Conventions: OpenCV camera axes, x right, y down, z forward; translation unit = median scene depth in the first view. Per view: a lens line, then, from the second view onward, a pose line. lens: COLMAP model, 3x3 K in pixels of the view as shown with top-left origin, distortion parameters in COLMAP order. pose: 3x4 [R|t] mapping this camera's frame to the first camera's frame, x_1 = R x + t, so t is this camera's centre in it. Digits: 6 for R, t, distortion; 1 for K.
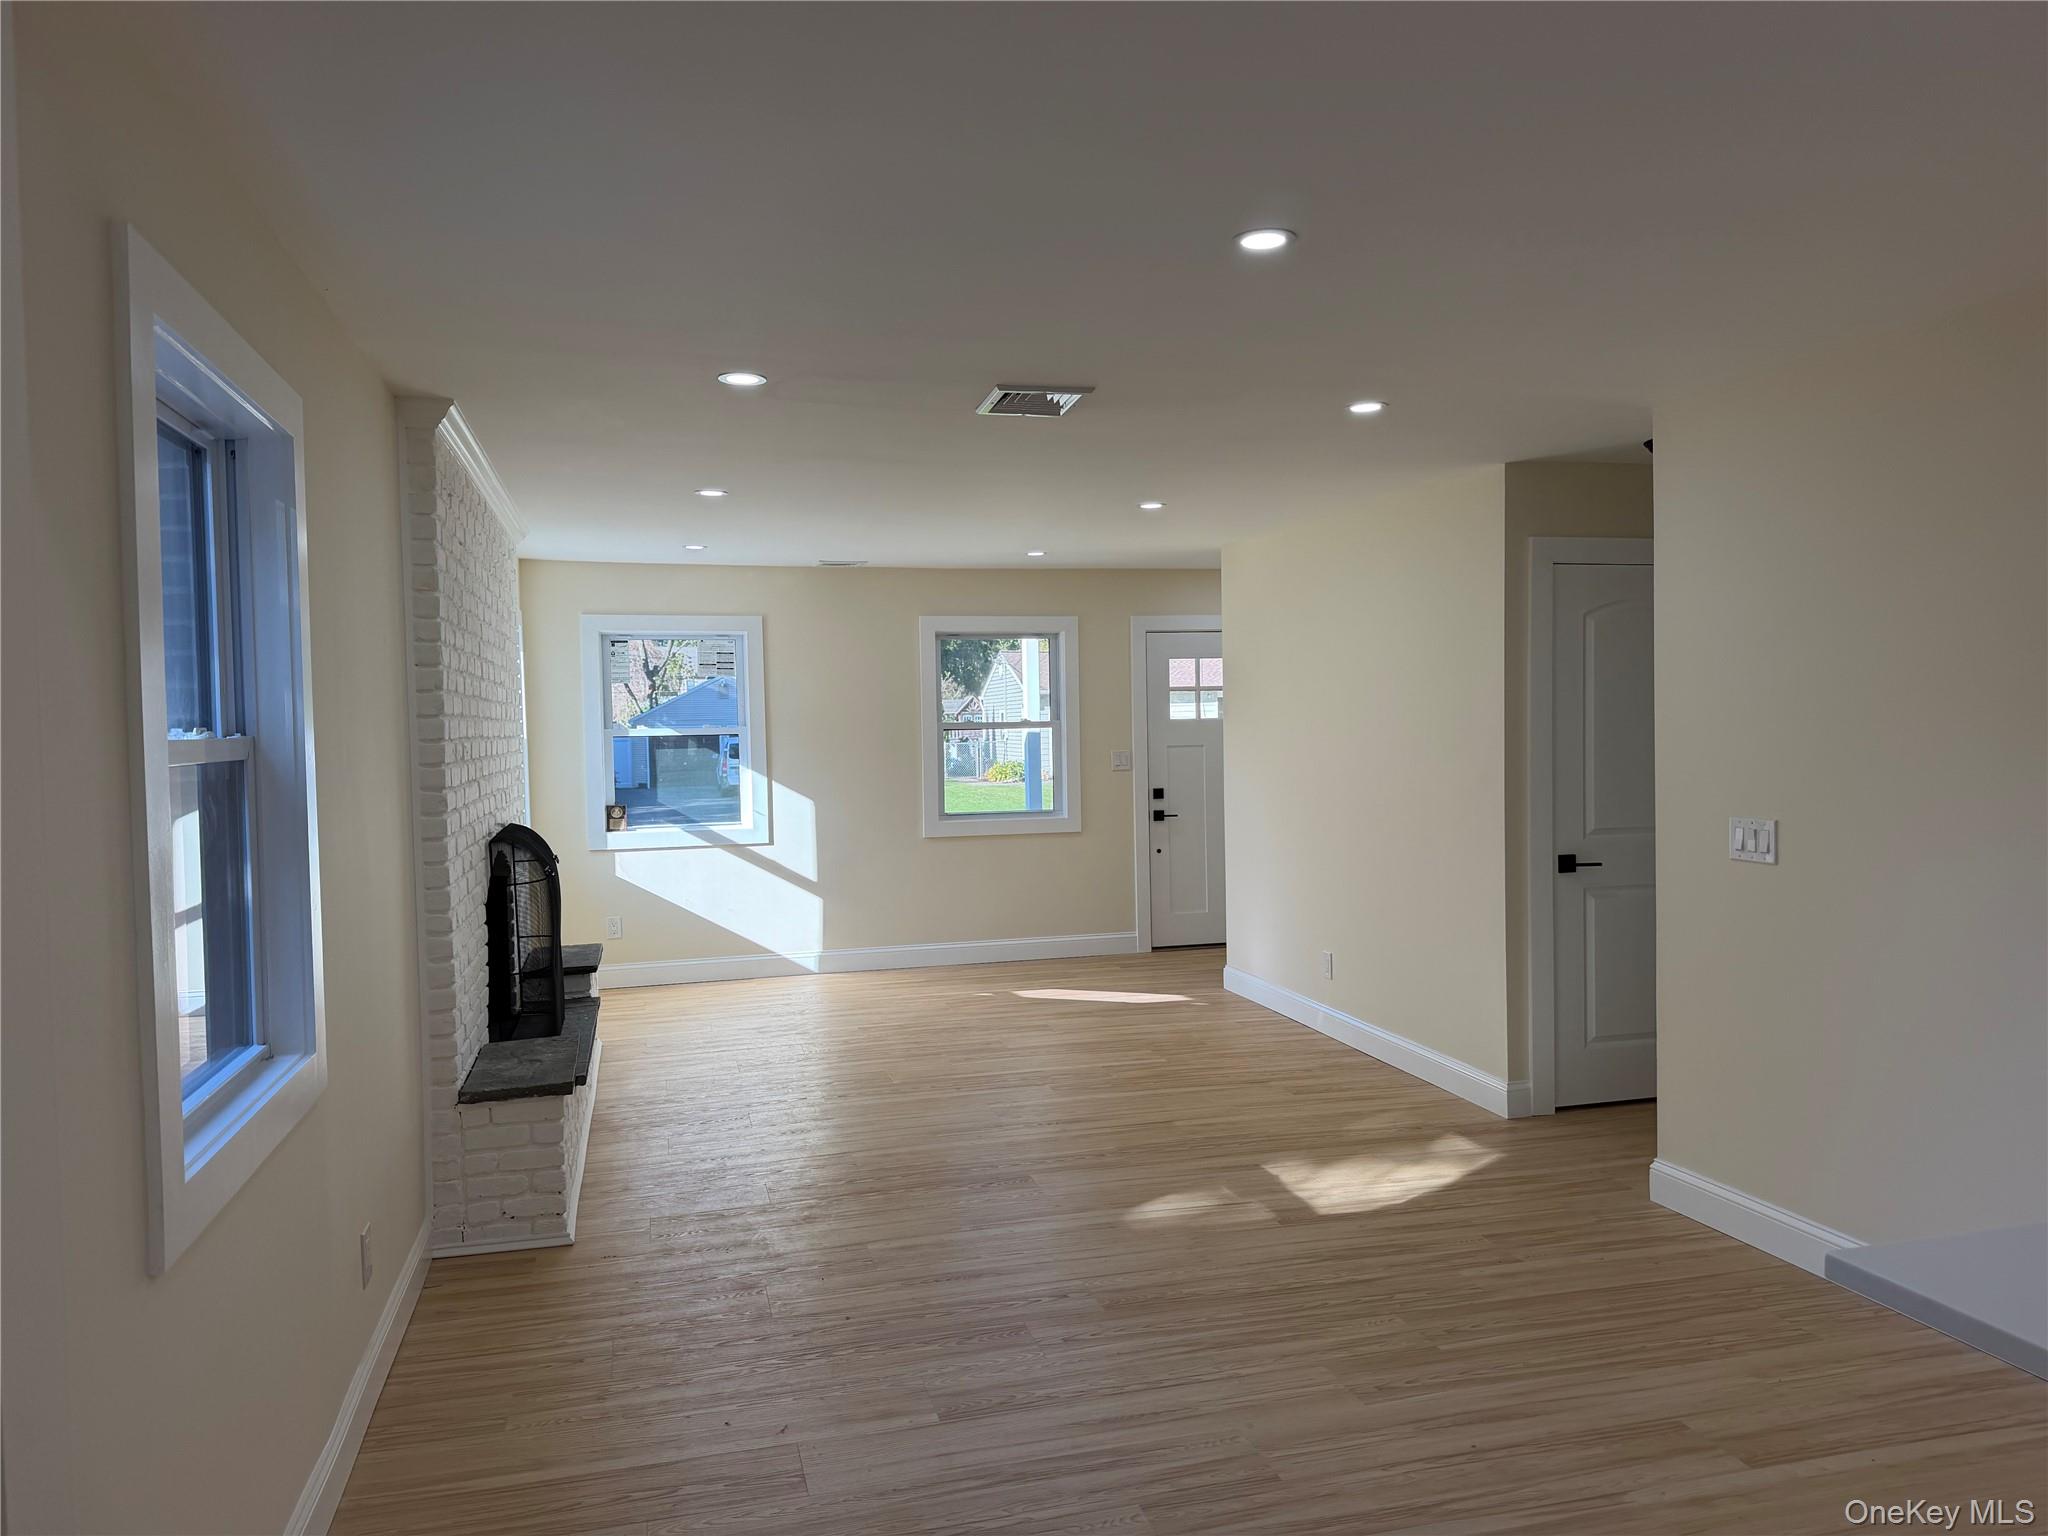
lens RADIAL K [[1438.7, 0, 1024.0], [0, 1438.7, 768.0], [0, 0, 1]] dist [0.207723, -0.314686]
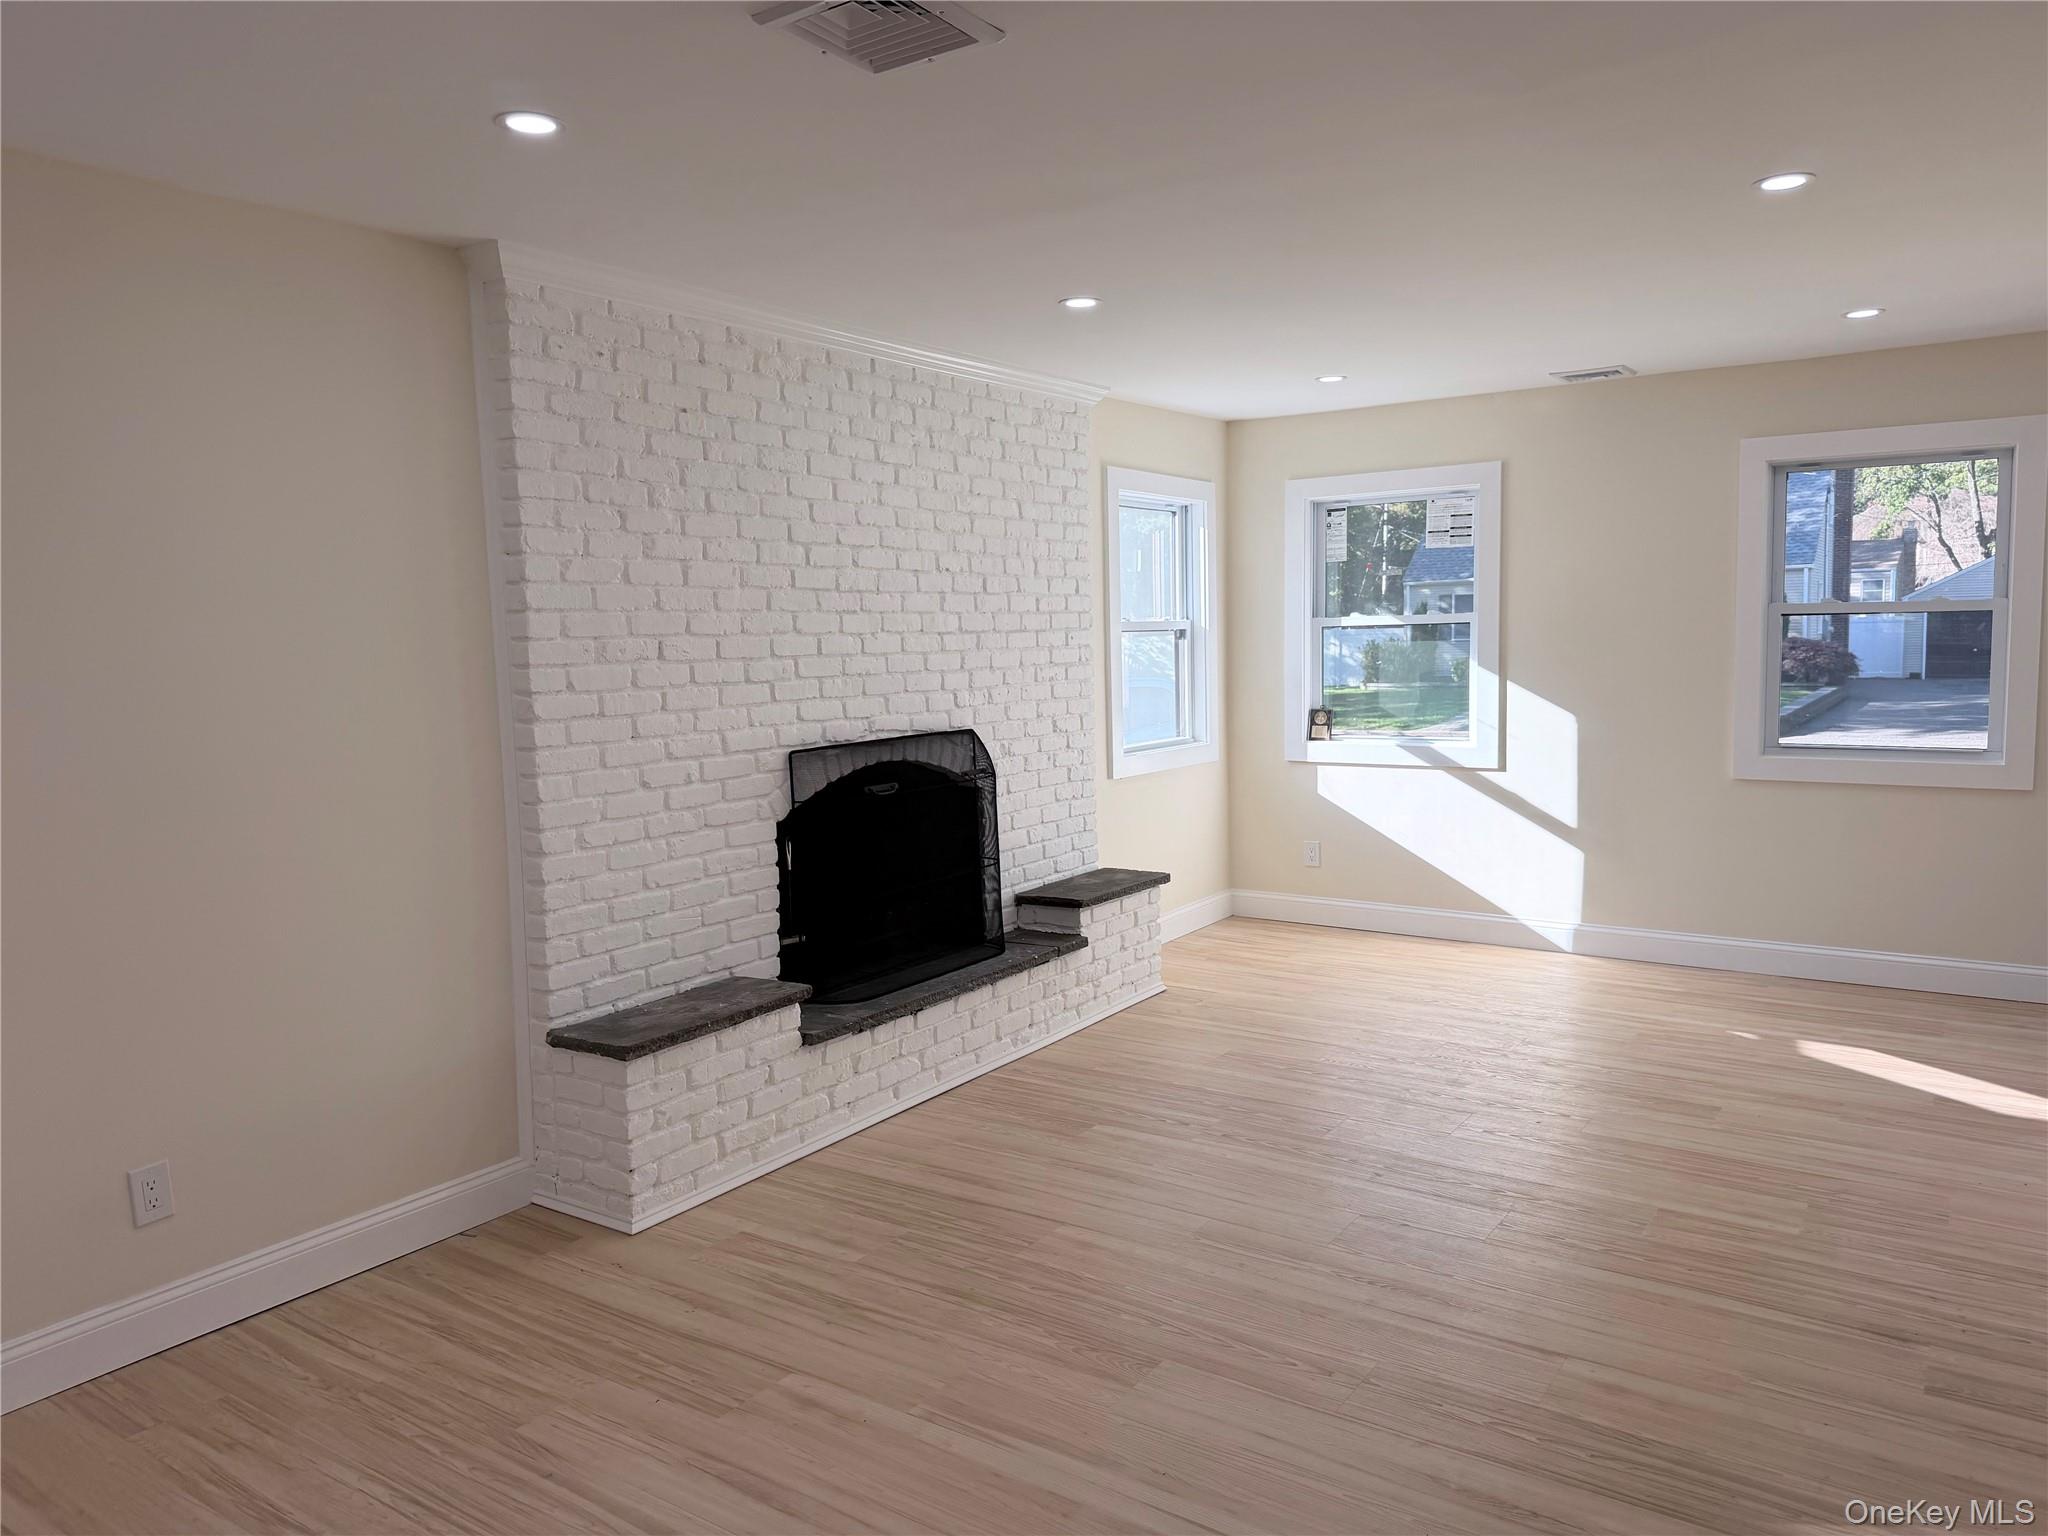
lens RADIAL K [[1438.7, 0, 1024.0], [0, 1438.7, 768.0], [0, 0, 1]] dist [0.207723, -0.314686]
pose [[0.650147, 0.078421, -0.755751, 0.240034], [-0.016372, 0.995874, 0.089253, -0.012475], [0.759632, -0.045654, 0.648748, 0.328928]]
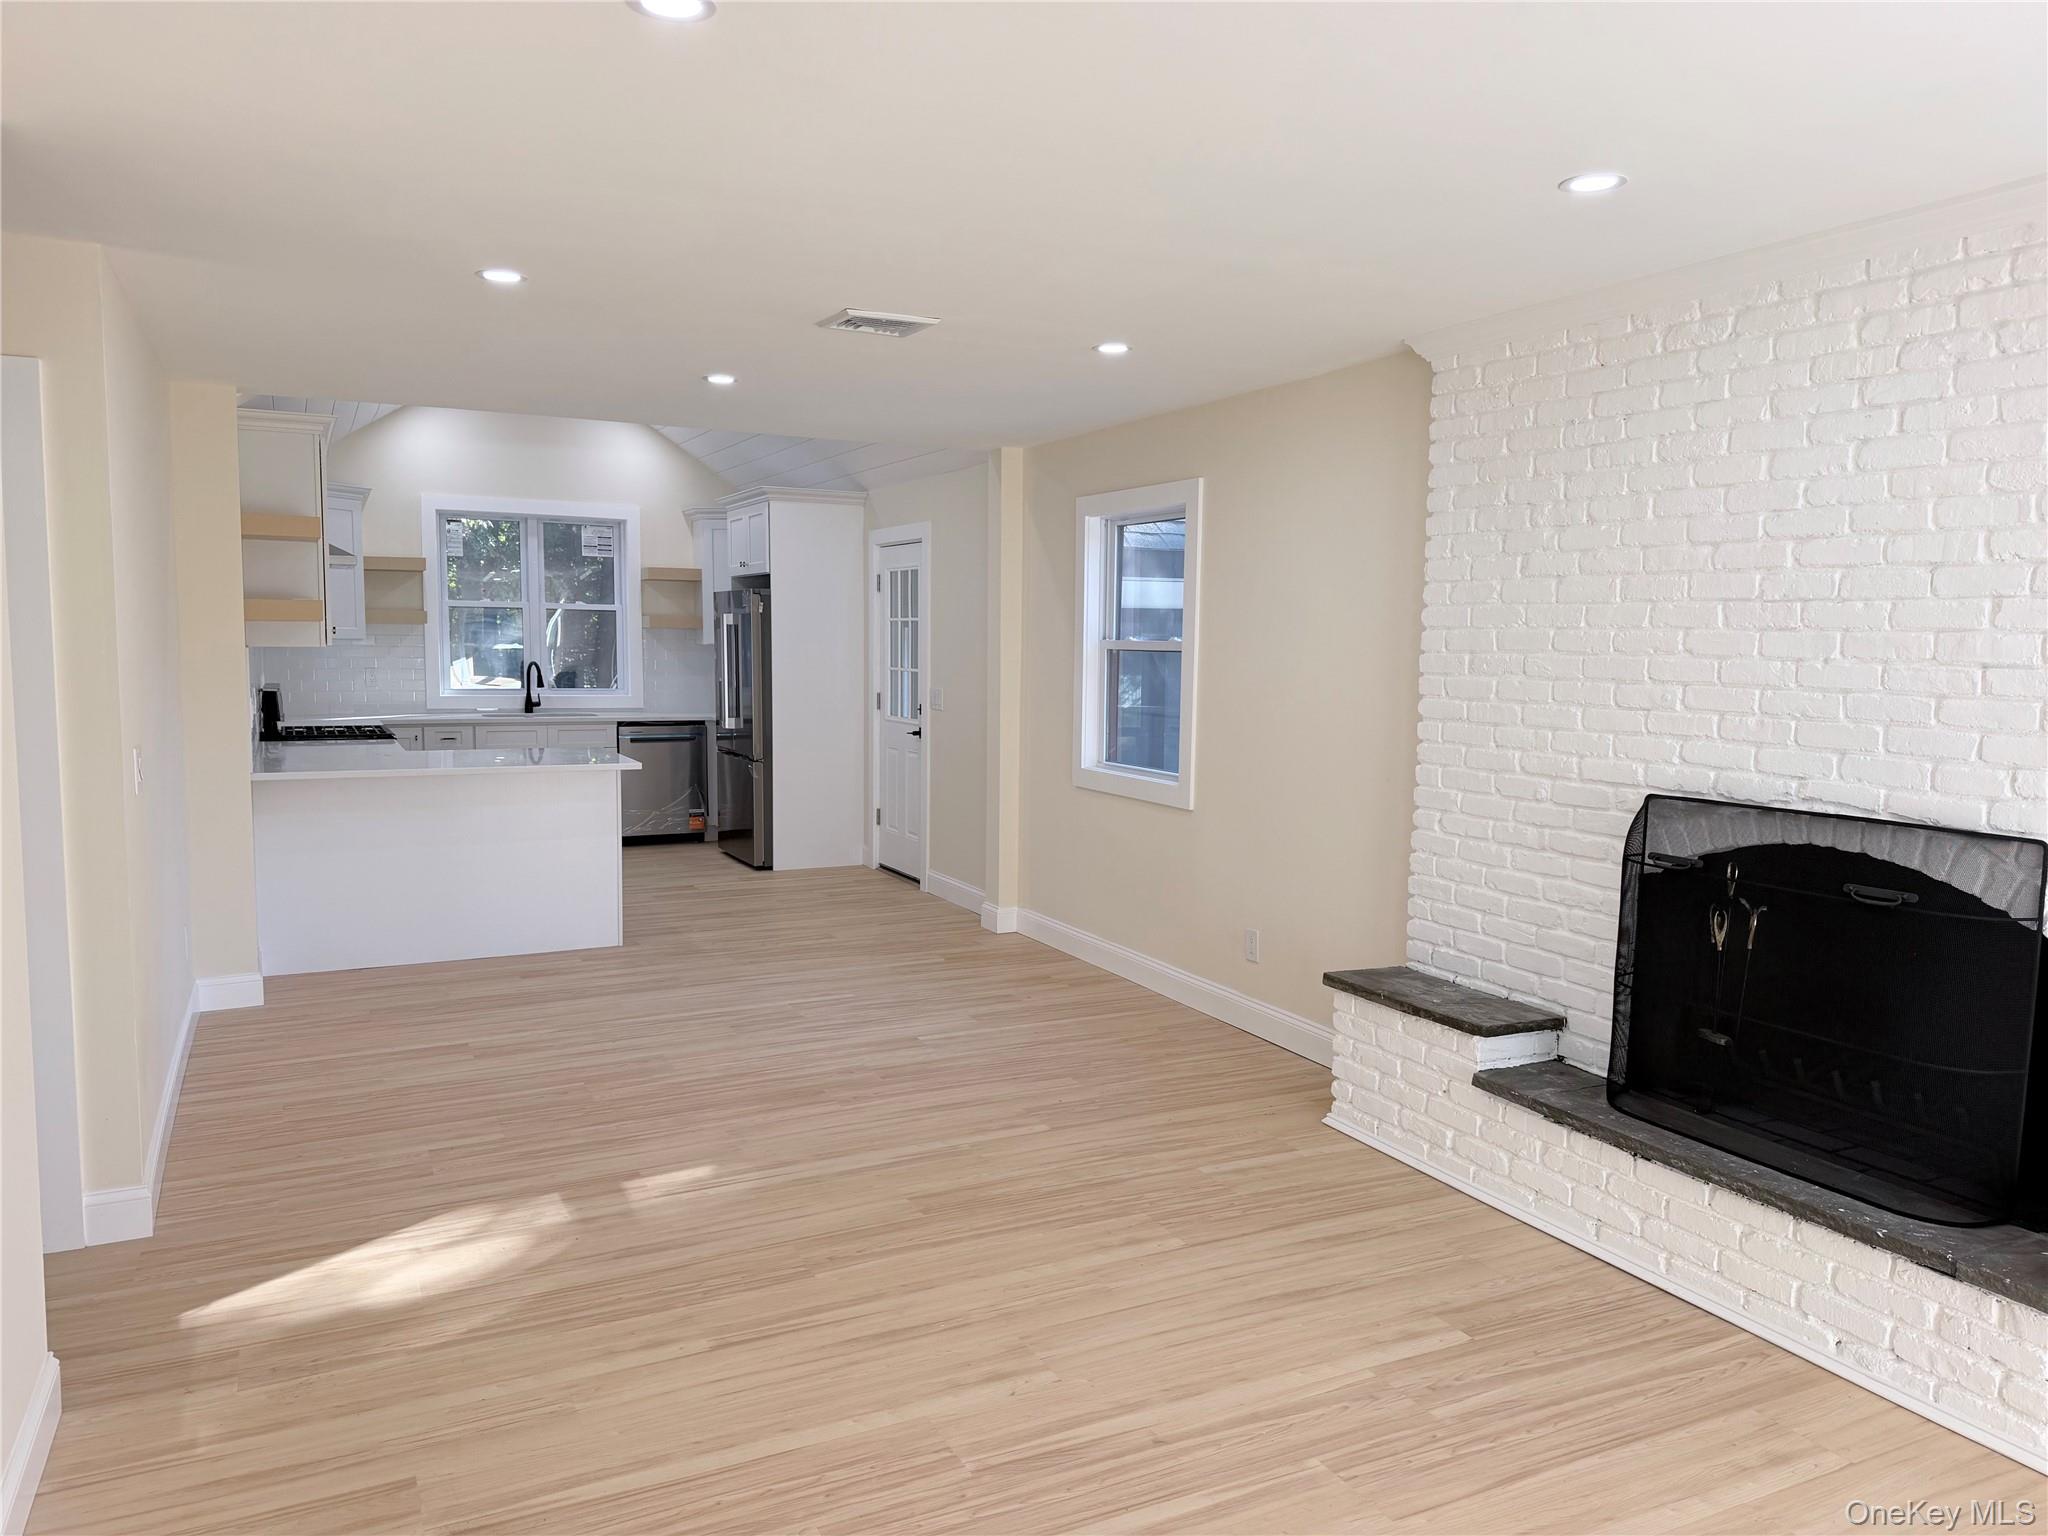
lens RADIAL K [[1438.7, 0, 1024.0], [0, 1438.7, 768.0], [0, 0, 1]] dist [0.207723, -0.314686]
pose [[-0.978686, 0.030450, -0.203092, 0.061068], [0.003908, 0.991528, 0.129831, -0.037993], [0.205325, 0.126270, -0.970514, 1.019434]]
